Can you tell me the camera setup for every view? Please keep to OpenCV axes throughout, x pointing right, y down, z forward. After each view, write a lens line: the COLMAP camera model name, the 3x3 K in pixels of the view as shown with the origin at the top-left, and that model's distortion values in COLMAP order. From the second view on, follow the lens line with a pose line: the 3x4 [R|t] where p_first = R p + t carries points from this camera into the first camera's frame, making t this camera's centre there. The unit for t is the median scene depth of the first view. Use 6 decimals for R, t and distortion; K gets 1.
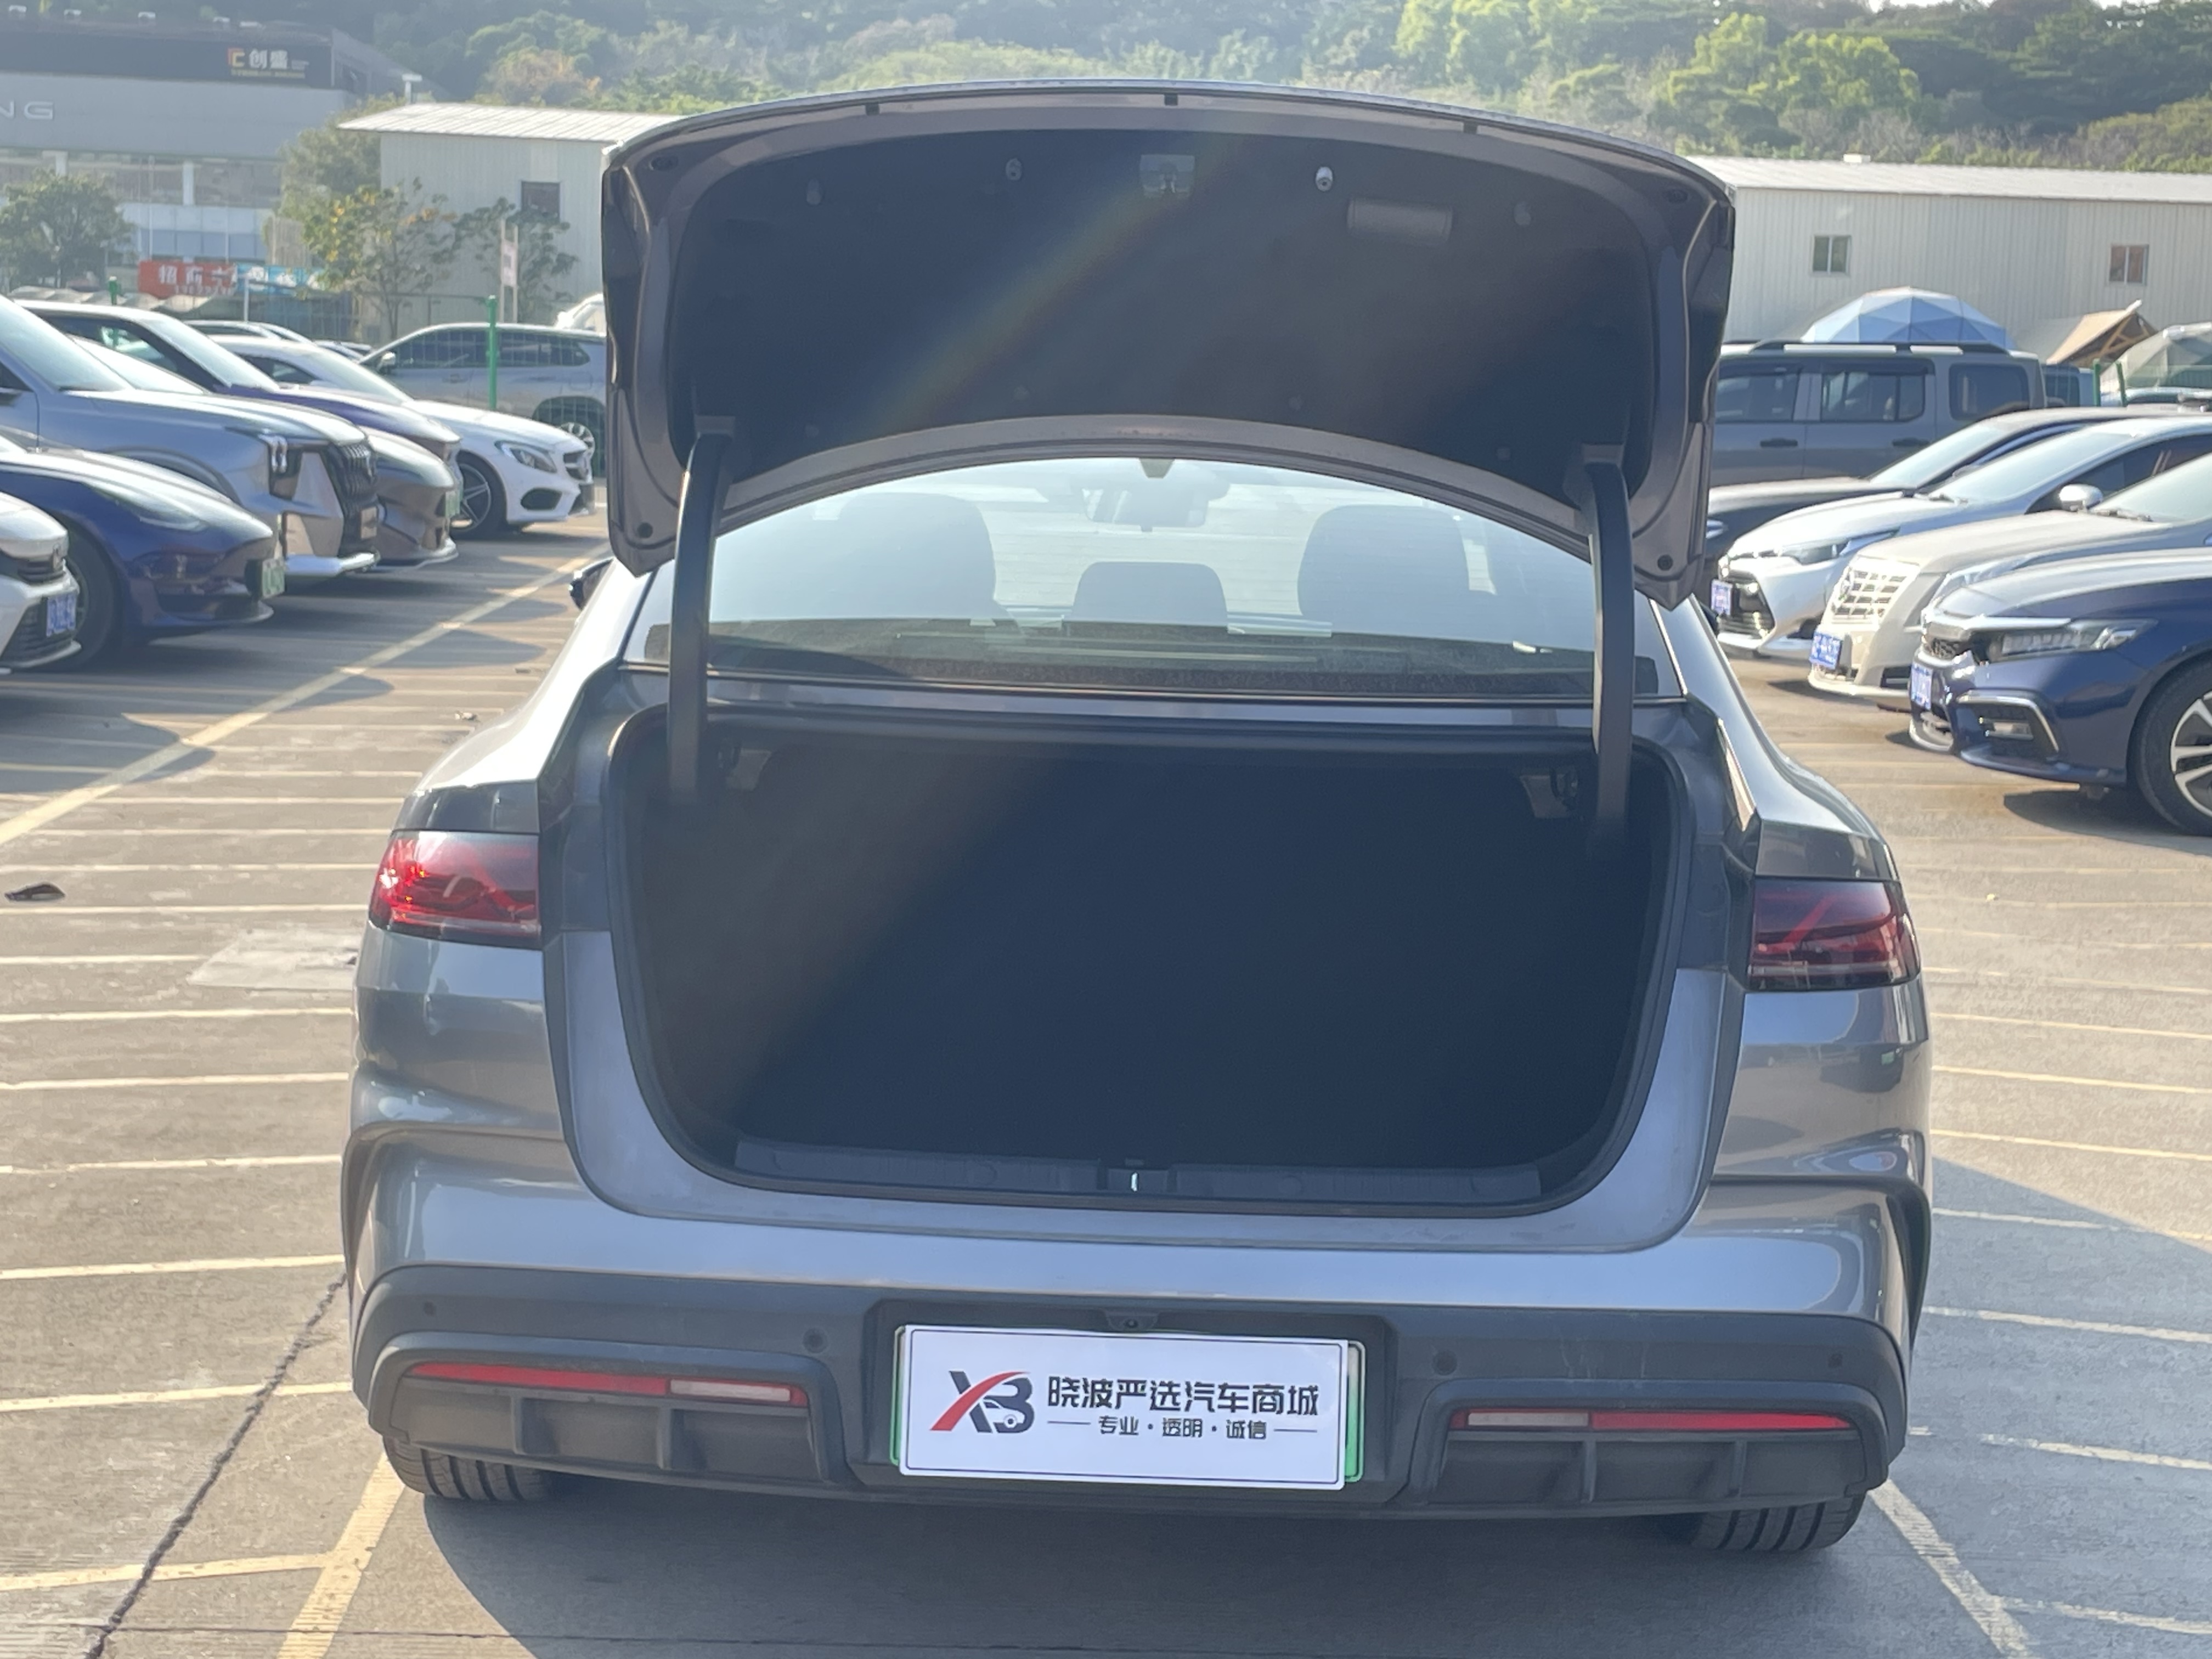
lens RADIAL K [[3541.0, 0, 1096.0], [0, 3541.0, 829.9], [0, 0, 1]] dist [0.112752, -0.198518]
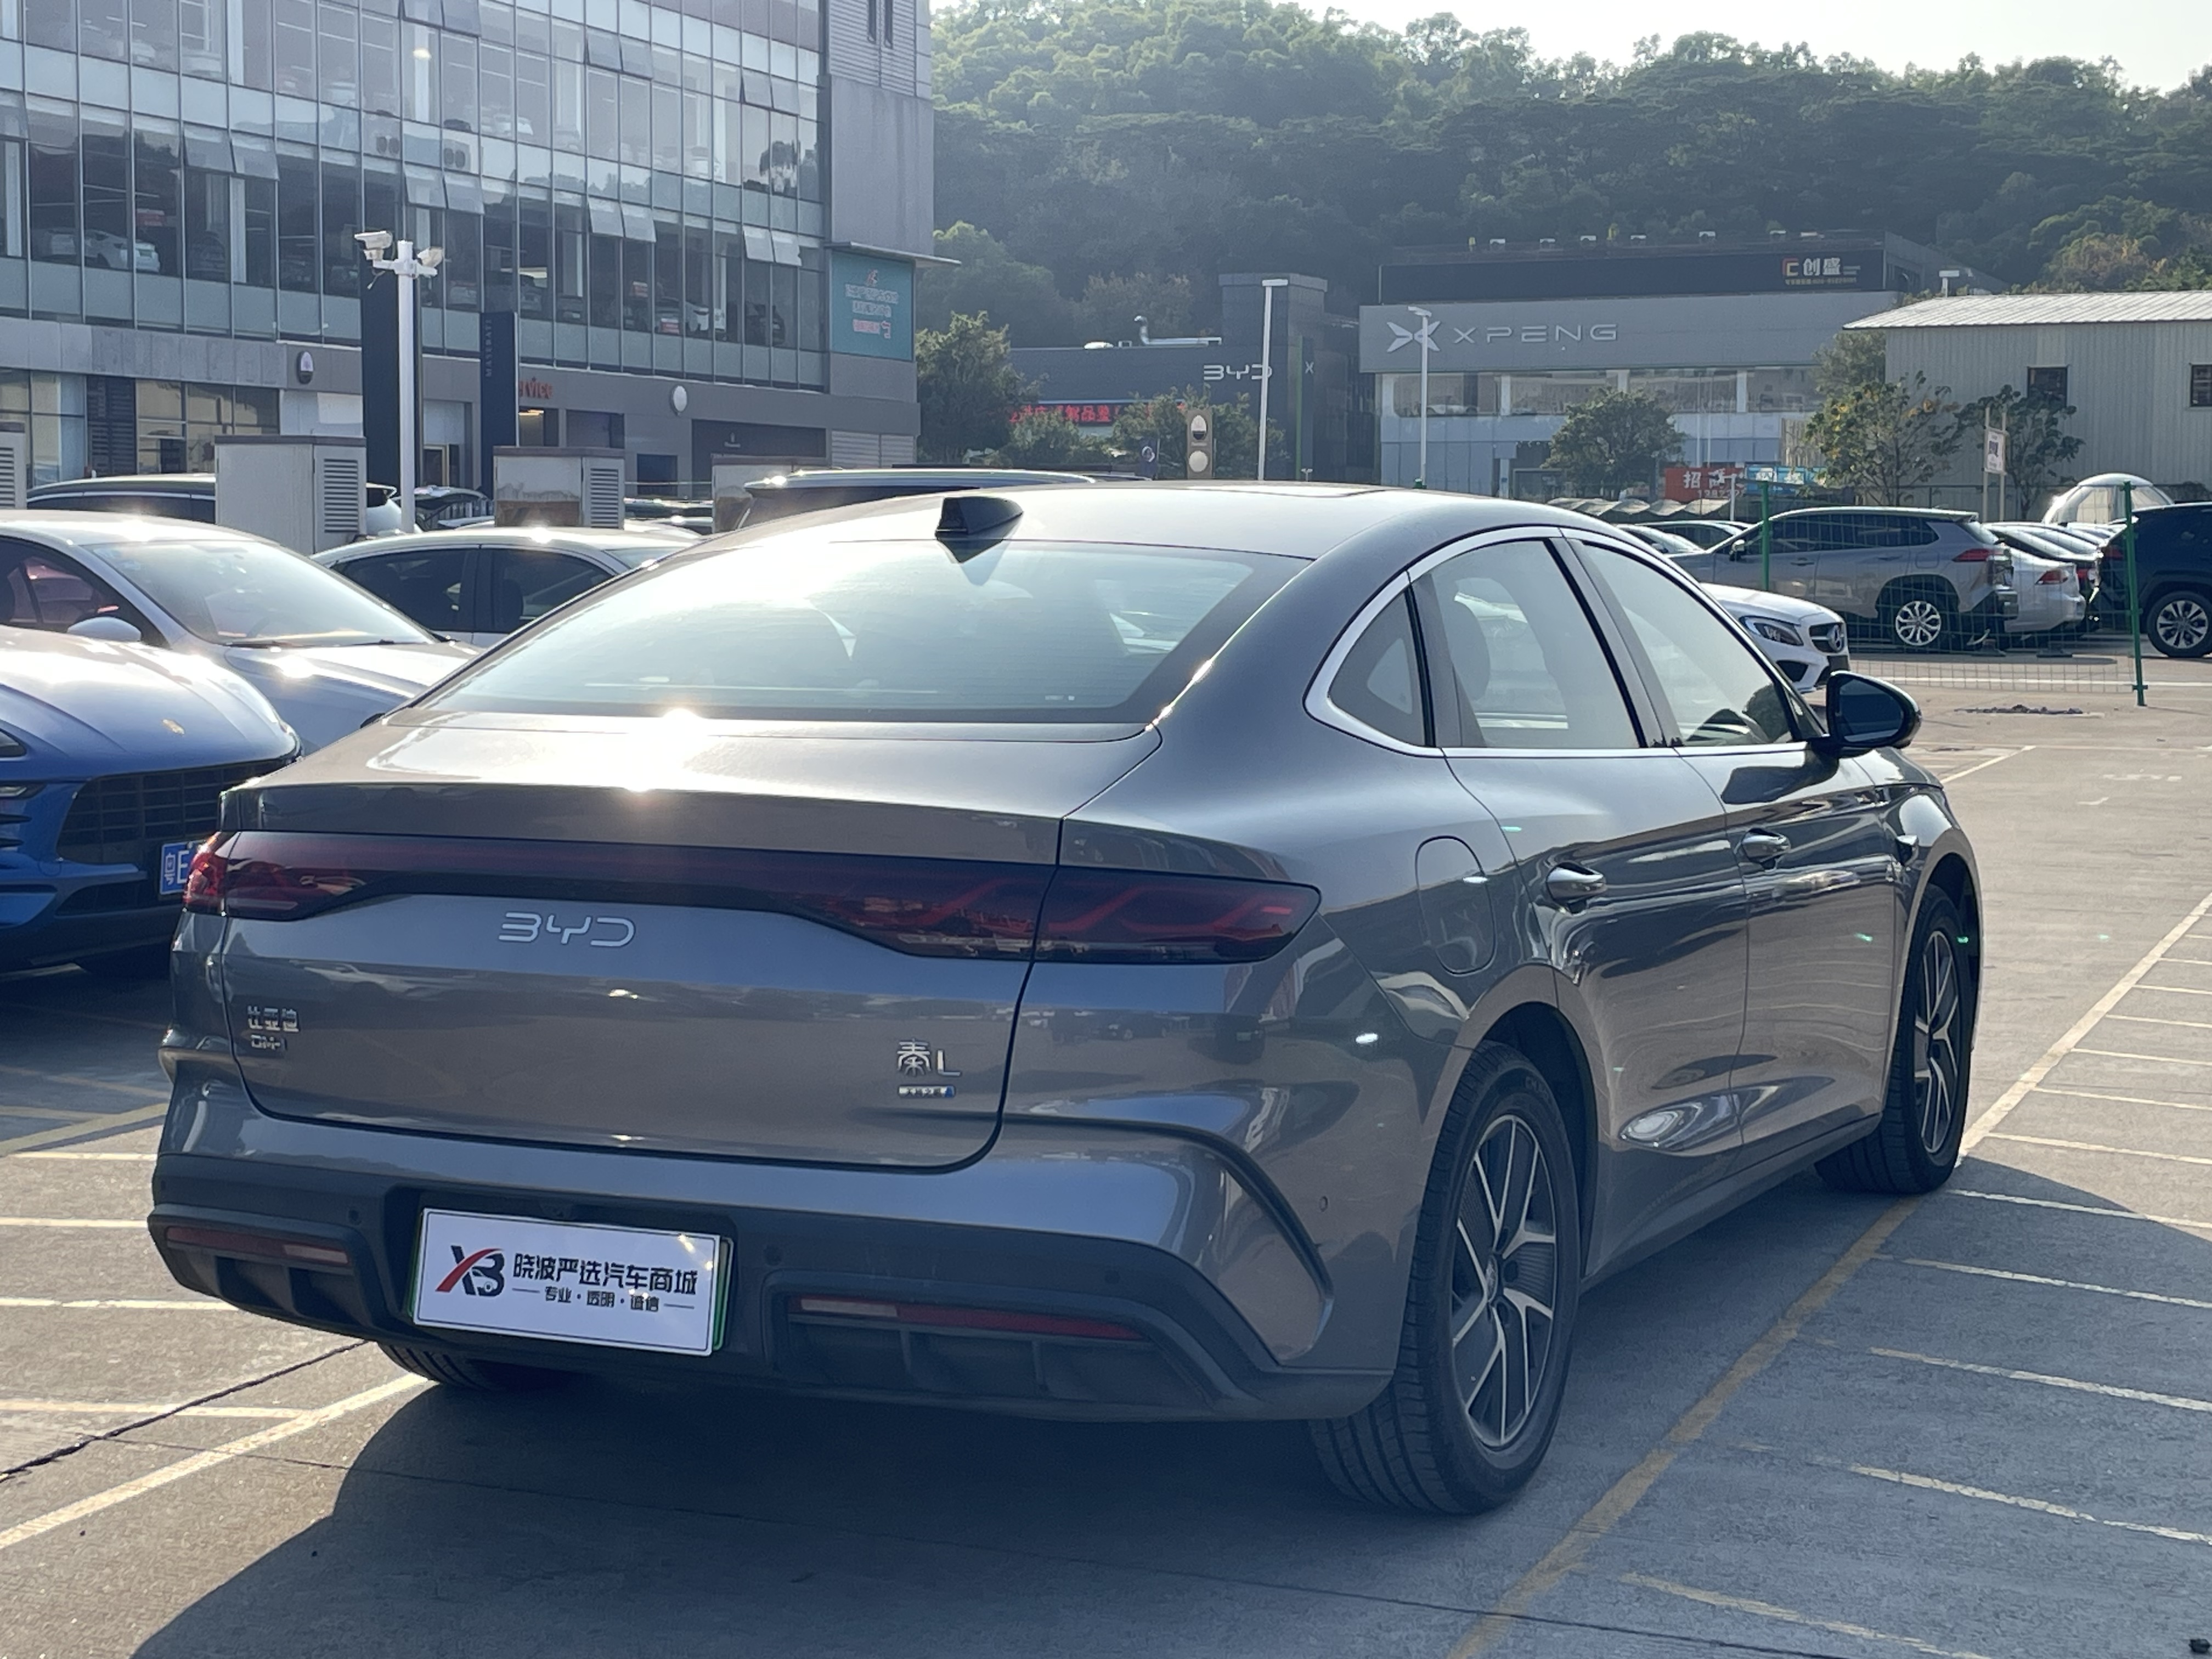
lens RADIAL K [[3541.0, 0, 1096.0], [0, 3541.0, 829.9], [0, 0, 1]] dist [0.112752, -0.198518]
pose [[0.904667, -0.000272, -0.426119, 0.097114], [-0.023286, 0.998474, -0.050074, 0.008339], [0.425482, 0.055224, 0.903280, -0.009310]]
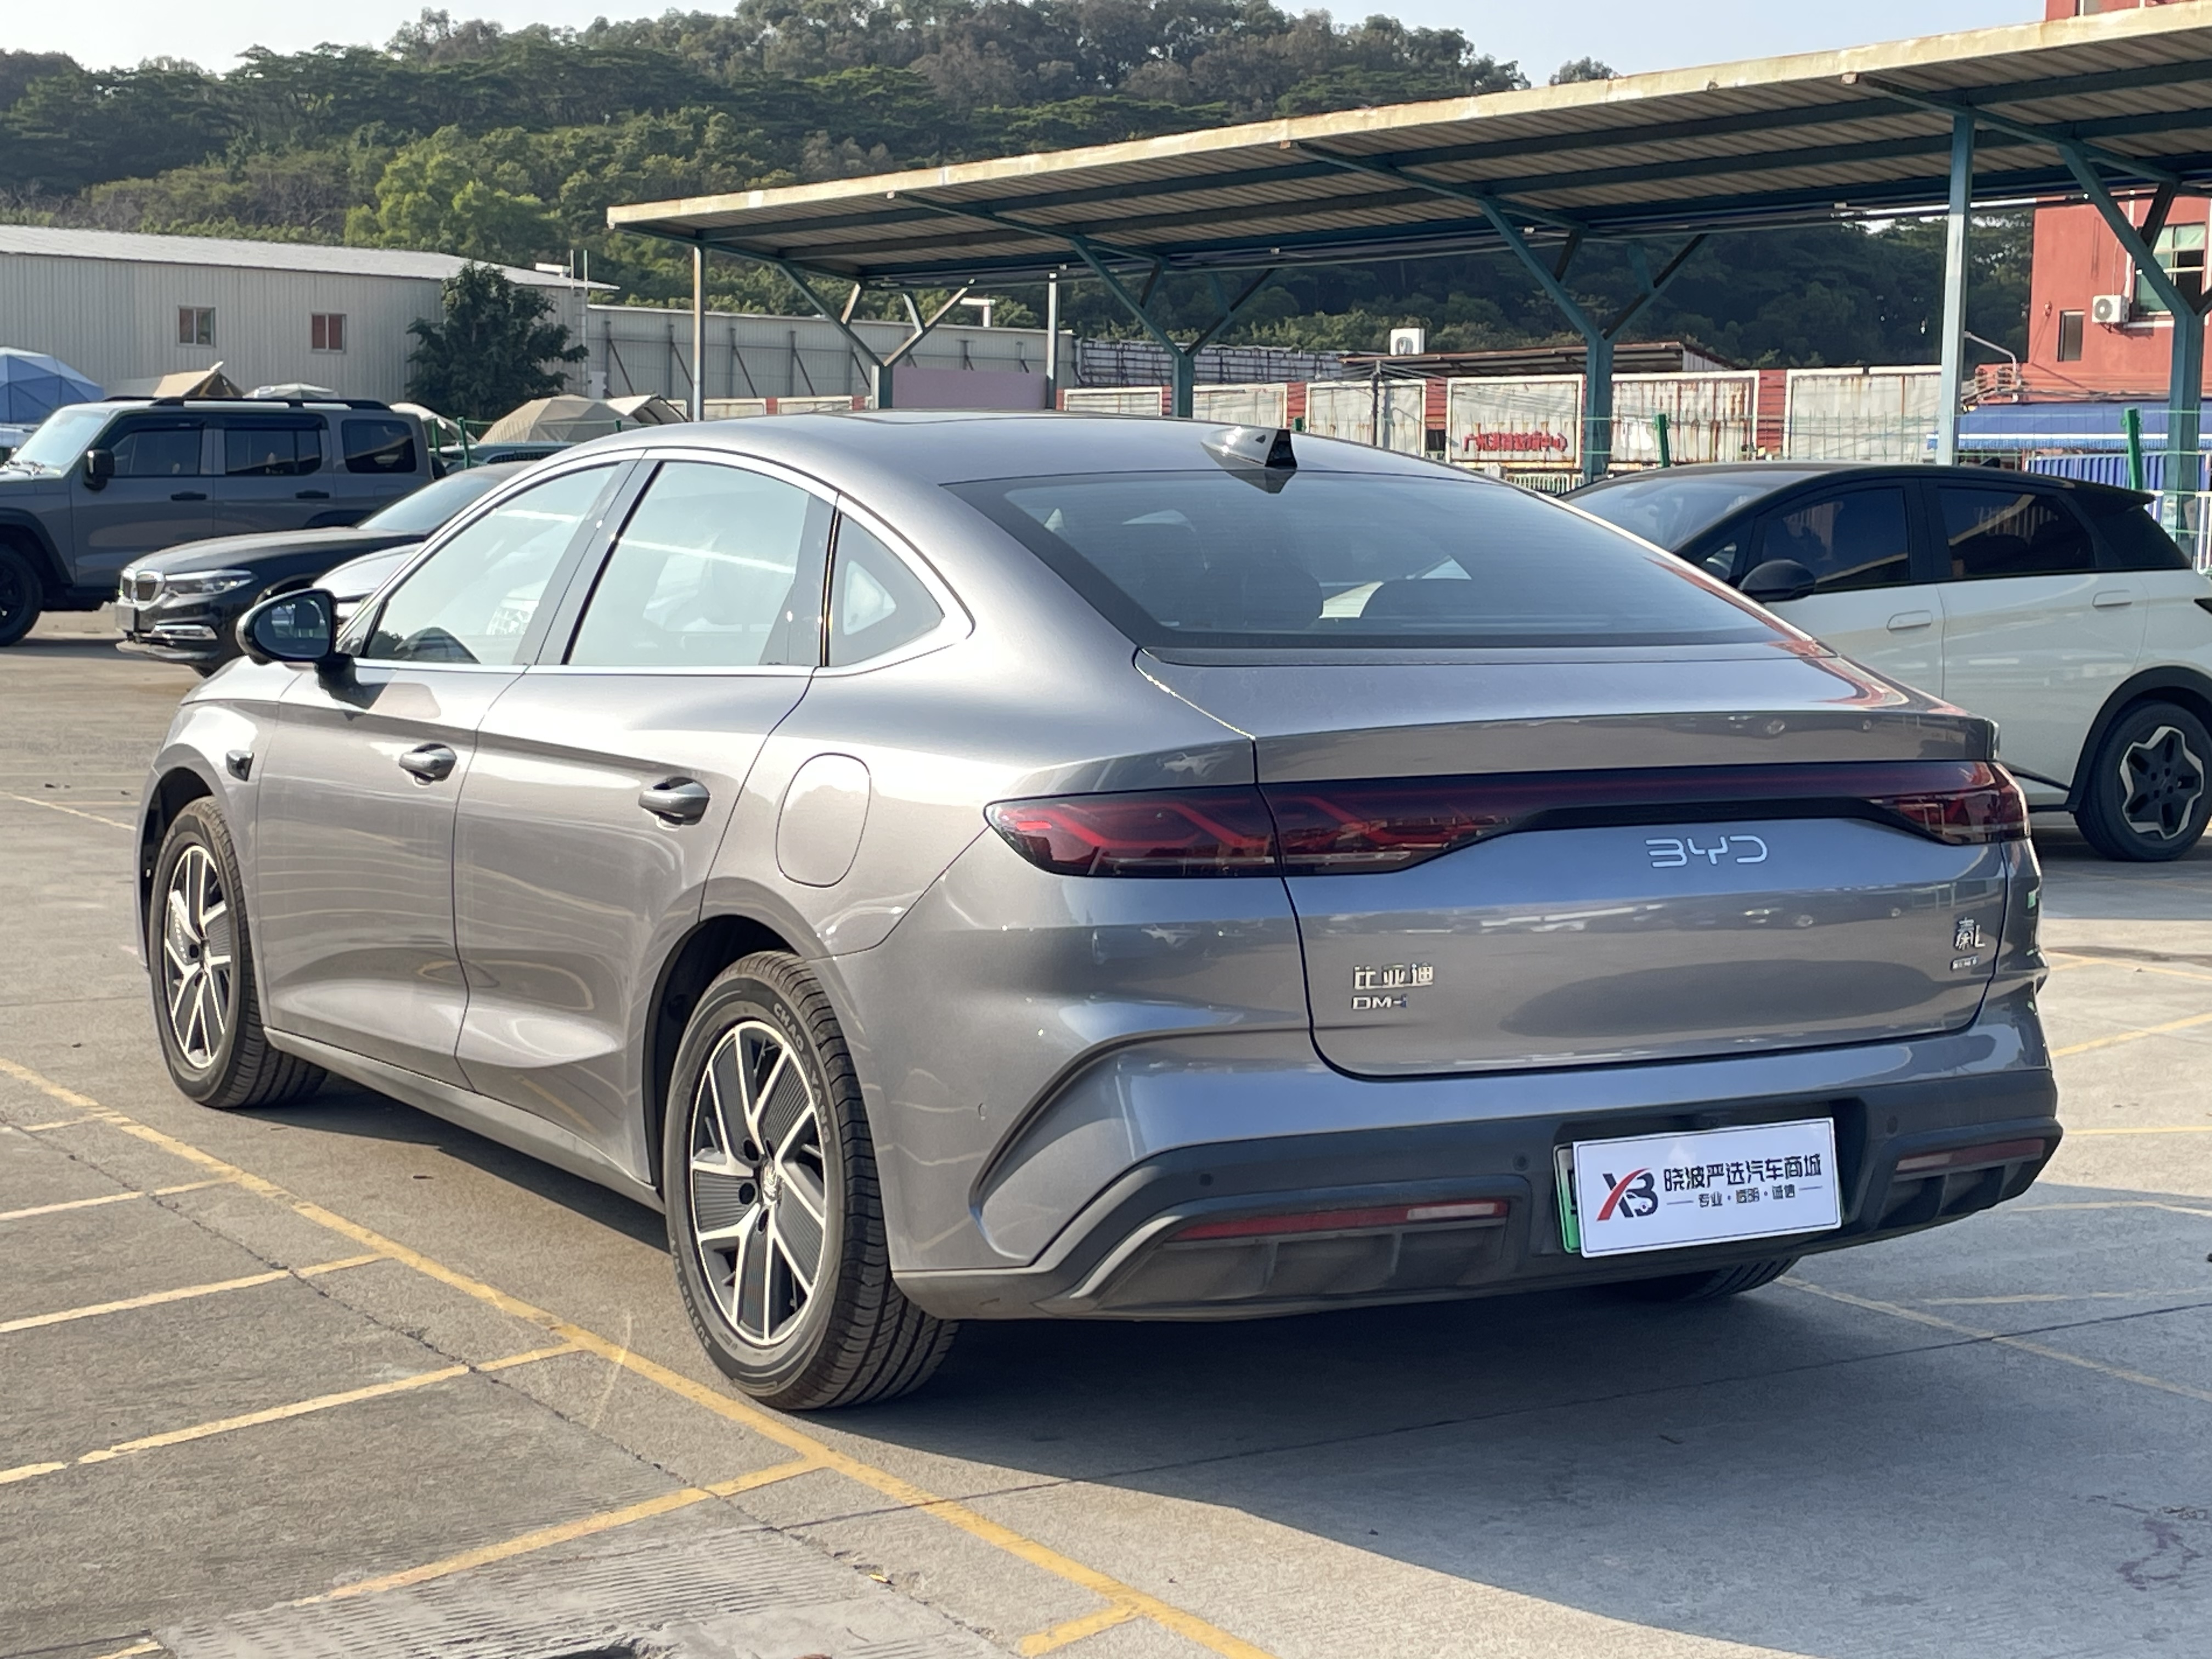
lens RADIAL K [[3531.2, 0, 1076.9], [0, 3531.2, 825.3], [0, 0, 1]] dist [0.121685, -0.239857]
pose [[0.856346, -0.067176, 0.512015, -0.115654], [0.076148, 0.997091, 0.003460, 0.000921], [-0.510758, 0.036026, 0.858970, -0.002112]]
